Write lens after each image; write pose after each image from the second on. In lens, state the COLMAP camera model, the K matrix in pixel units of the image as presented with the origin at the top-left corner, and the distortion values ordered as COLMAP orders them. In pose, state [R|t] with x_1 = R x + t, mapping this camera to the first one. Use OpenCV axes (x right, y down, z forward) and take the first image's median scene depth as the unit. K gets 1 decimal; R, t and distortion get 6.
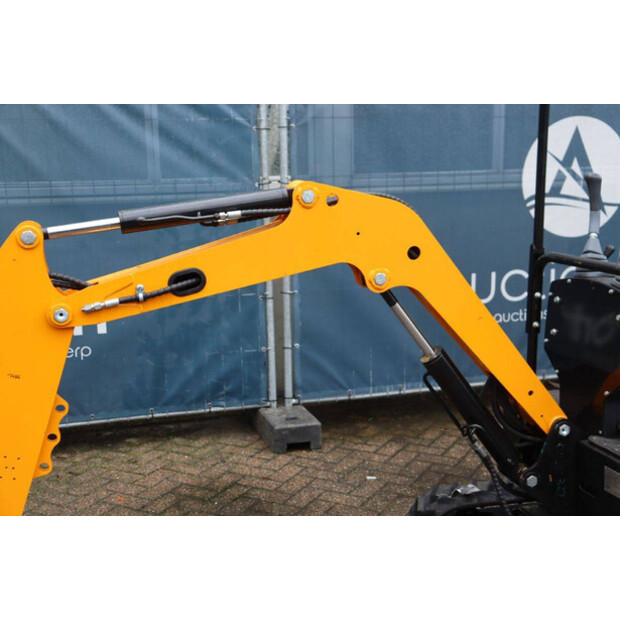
lens RADIAL K [[861.1, 0, 320.0], [0, 861.1, 311.7], [0, 0, 1]] dist [0.067196, 0.000000]
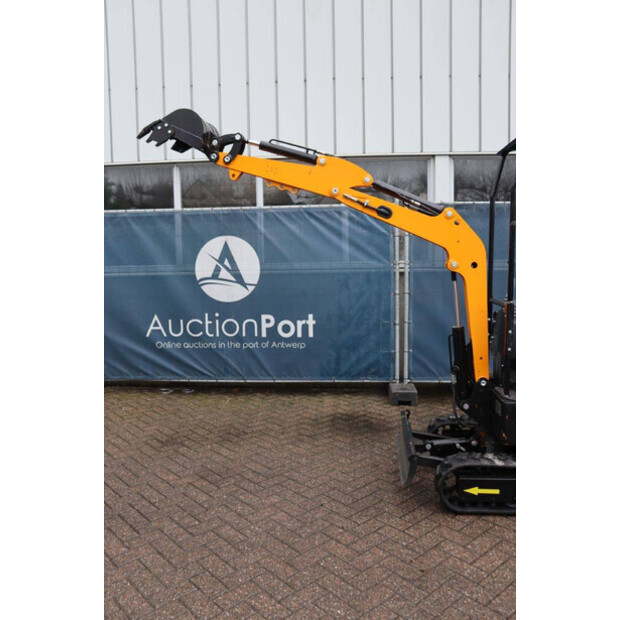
lens RADIAL K [[568.3, 0, 312.2], [0, 568.3, 310.1], [0, 0, 1]] dist [-0.080776, 0.000000]
pose [[0.933032, 0.040162, -0.357546, 0.219811], [-0.066012, 0.995990, -0.060386, 0.042245], [0.353687, 0.079944, 0.931941, -0.235347]]
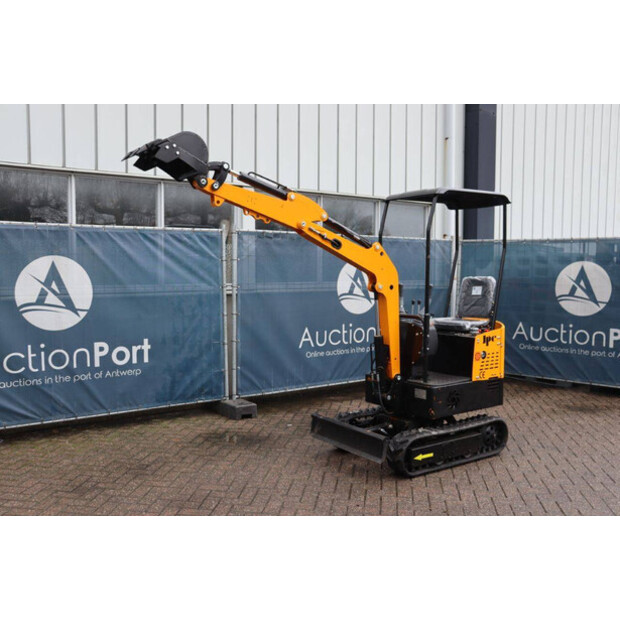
lens RADIAL K [[610.6, 0, 314.0], [0, 610.6, 311.1], [0, 0, 1]] dist [-0.046437, 0.000000]
pose [[0.944382, -0.003732, 0.328830, -0.343150], [0.042306, 0.993005, -0.110230, 0.075977], [-0.326119, 0.118011, 0.937934, -0.412635]]
